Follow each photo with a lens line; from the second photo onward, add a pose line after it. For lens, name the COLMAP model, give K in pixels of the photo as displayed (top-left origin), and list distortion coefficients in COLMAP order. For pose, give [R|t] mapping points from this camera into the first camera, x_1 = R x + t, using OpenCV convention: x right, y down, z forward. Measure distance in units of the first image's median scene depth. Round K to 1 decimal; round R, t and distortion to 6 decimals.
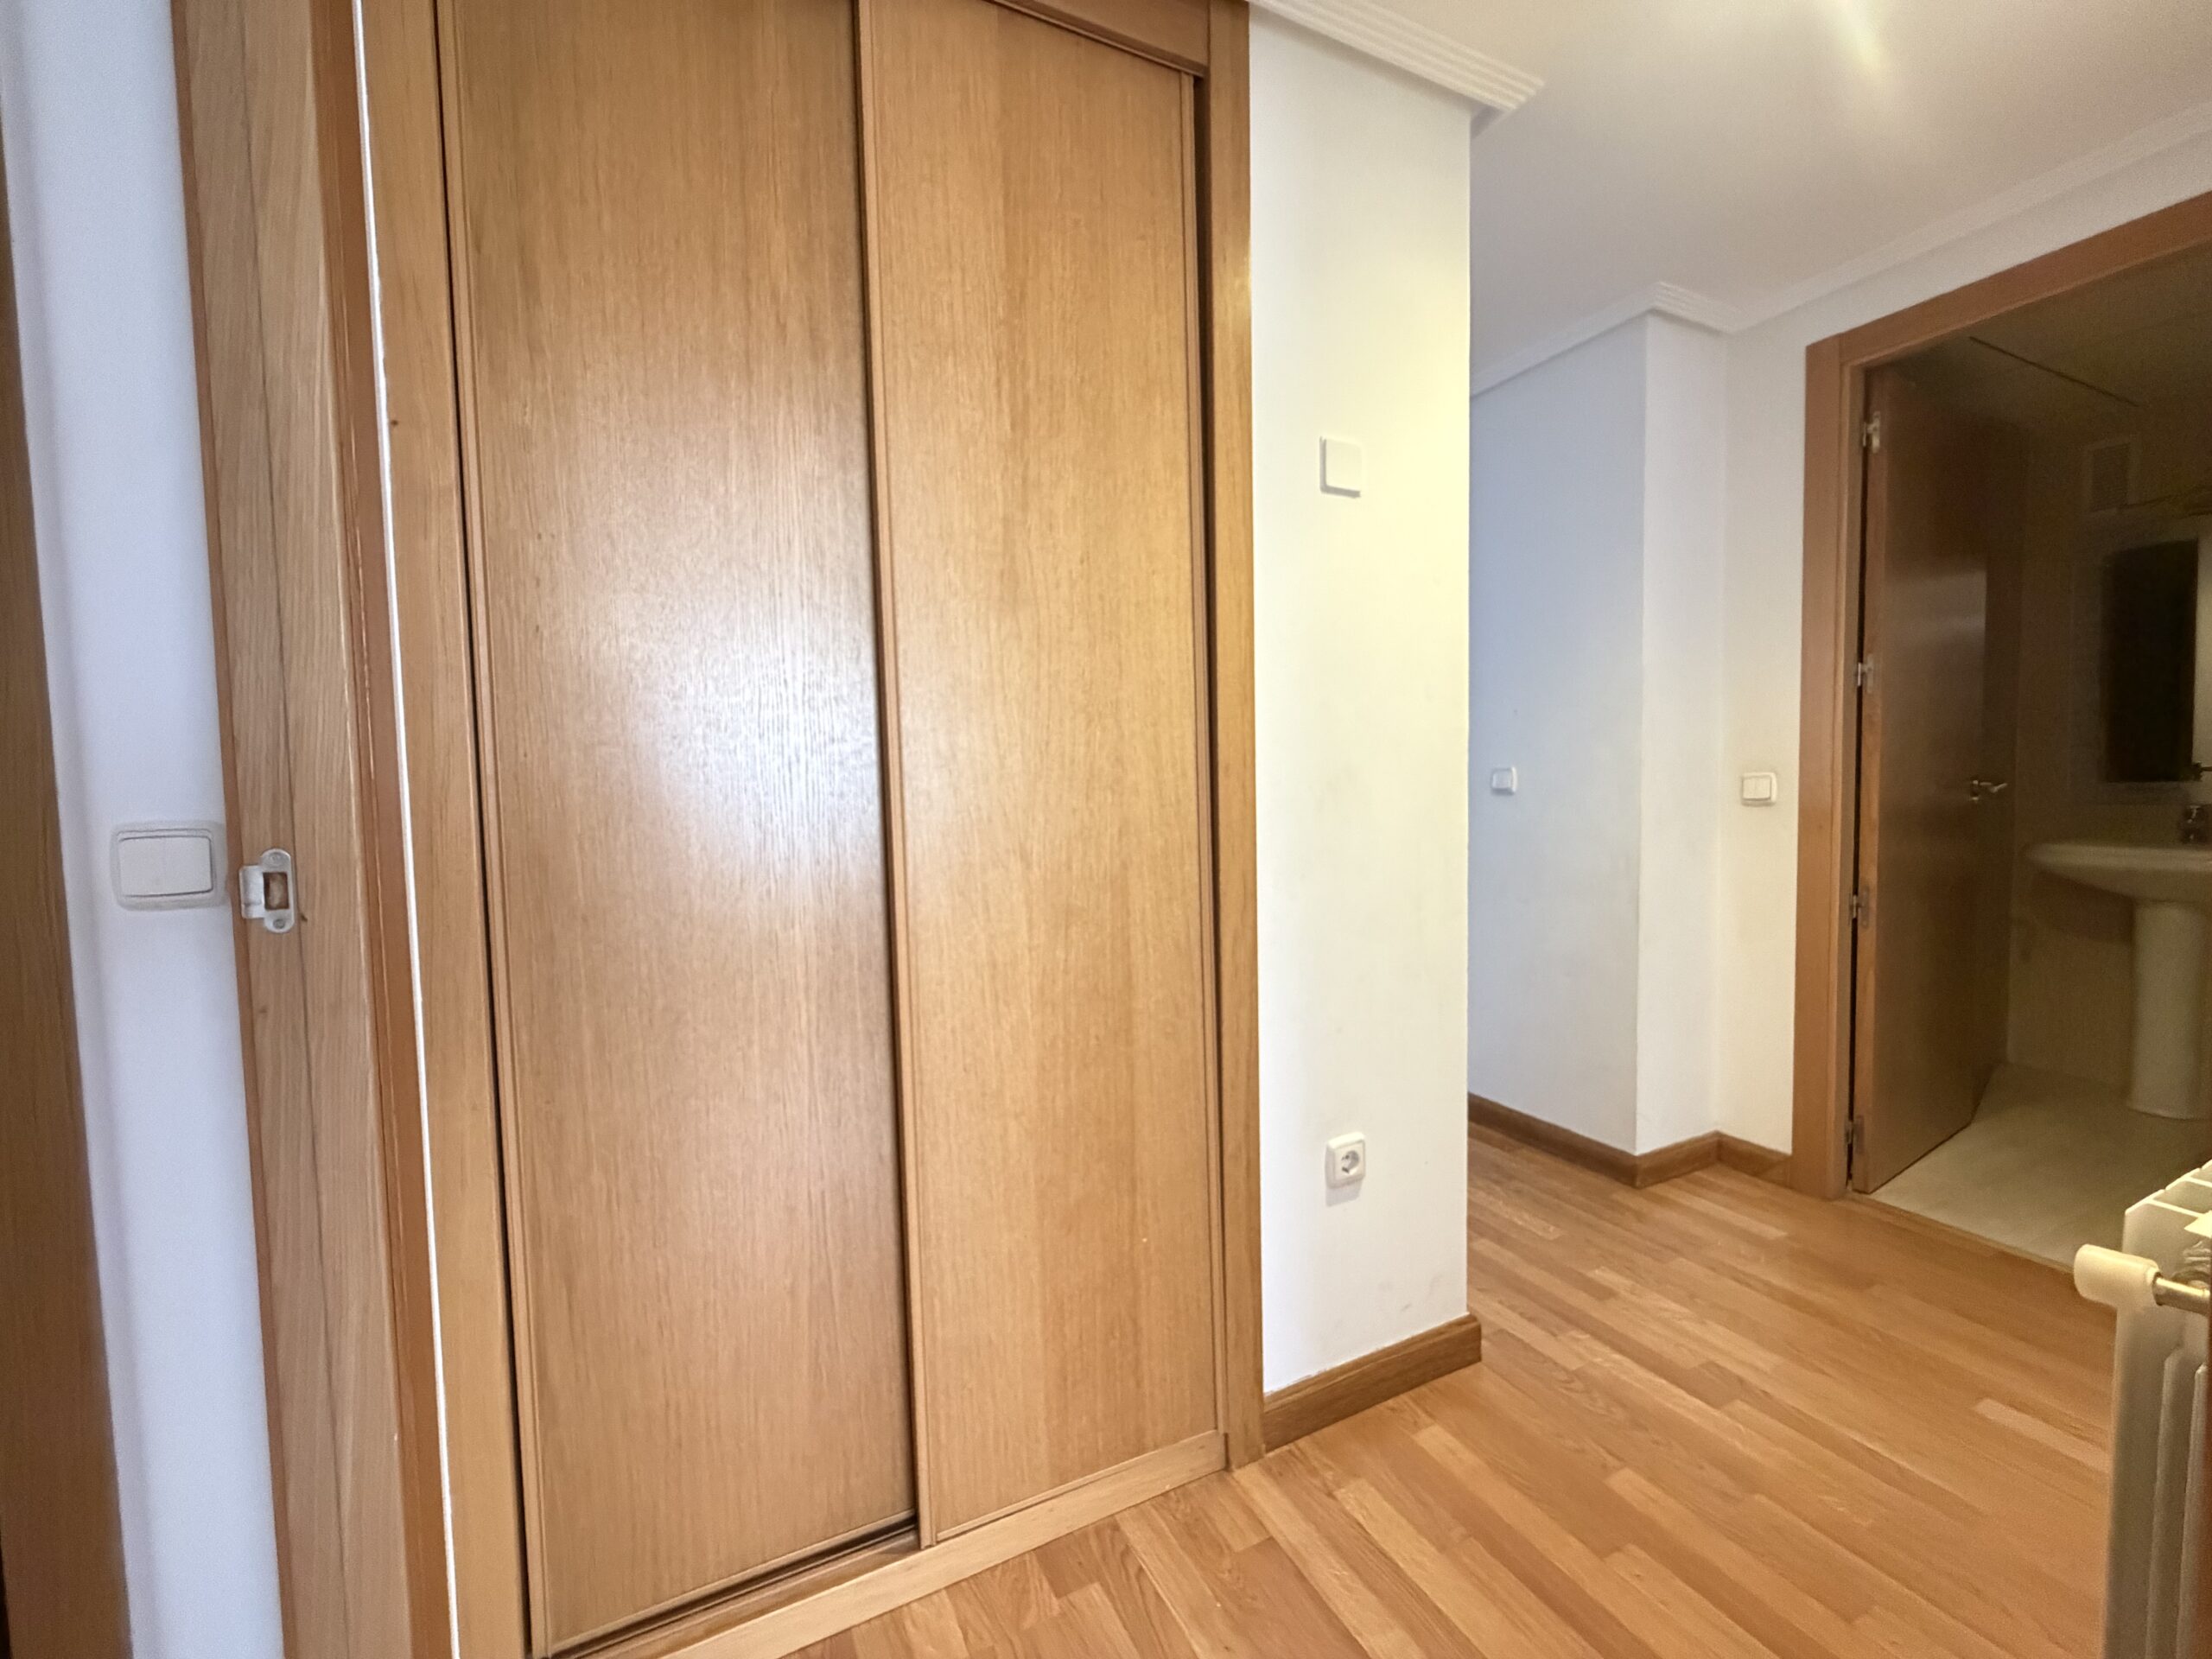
lens RADIAL K [[882.2, 0, 1098.7], [0, 882.2, 825.3], [0, 0, 1]] dist [0.001640, -0.000118]
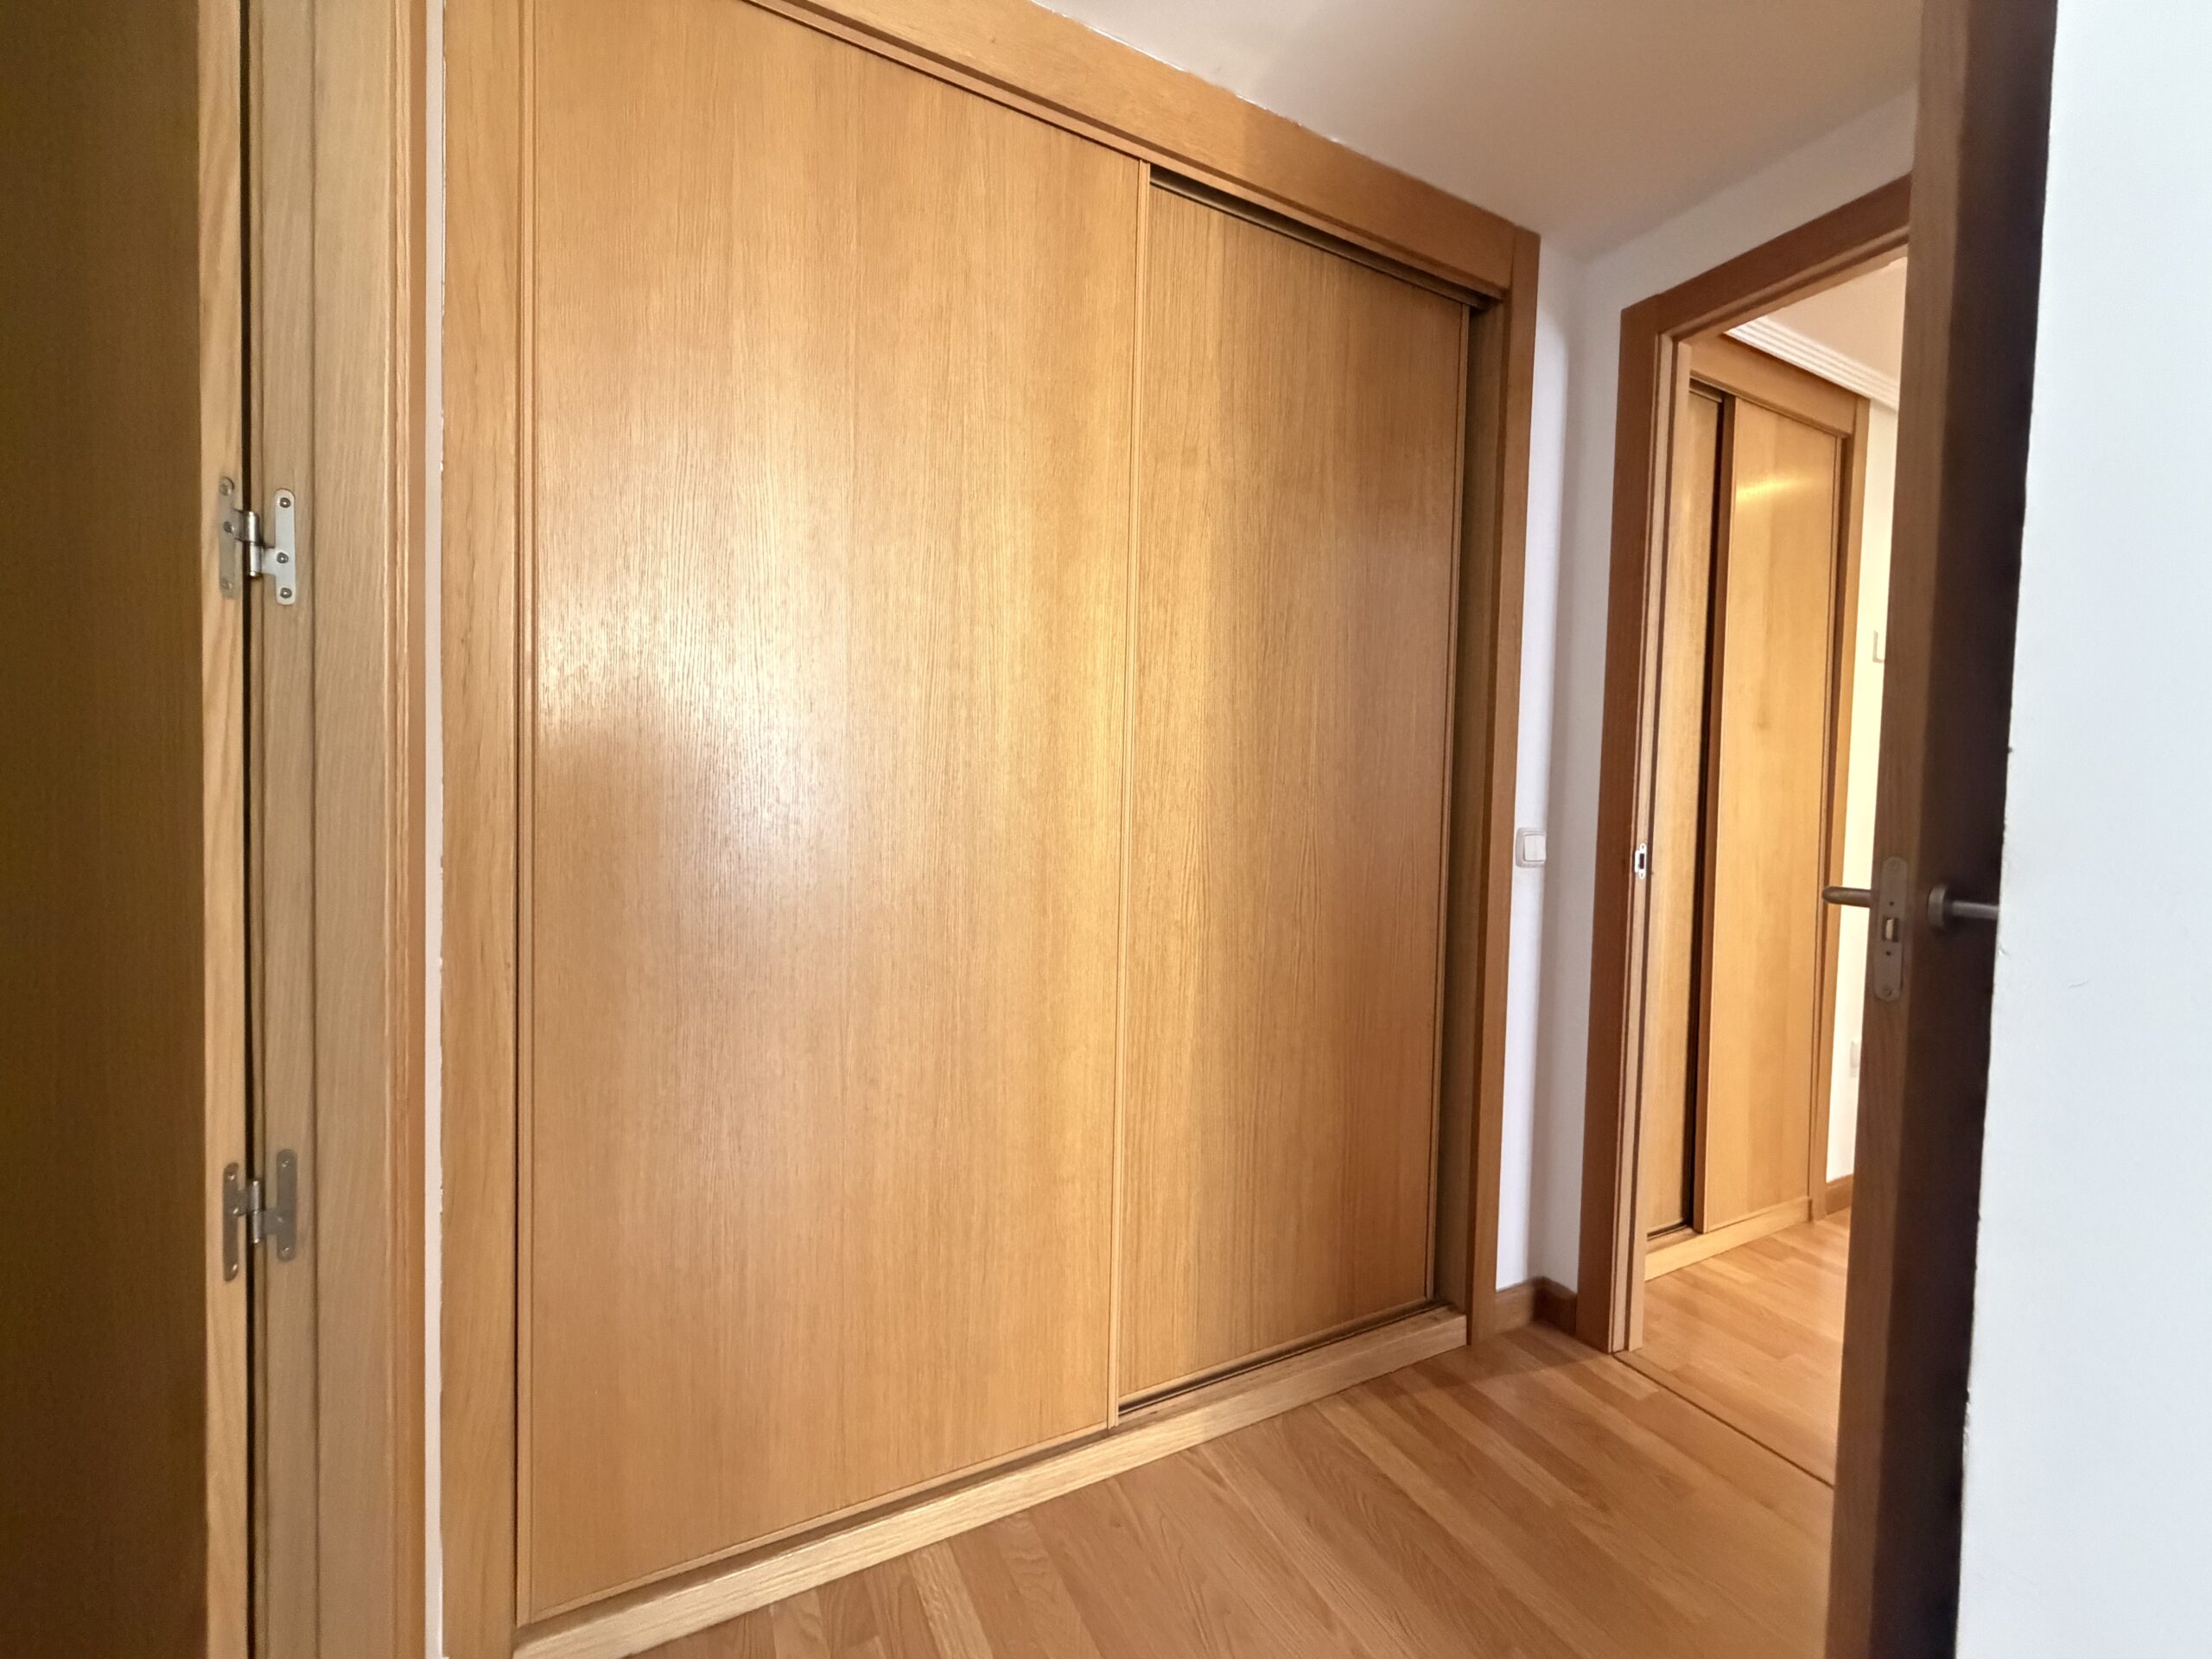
lens RADIAL K [[882.2, 0, 1098.7], [0, 882.2, 825.3], [0, 0, 1]] dist [0.001640, -0.000118]
pose [[0.997768, 0.062017, 0.024738, -1.319672], [-0.062324, 0.997986, 0.011844, 0.022471], [-0.023954, -0.013360, 0.999624, -0.676646]]
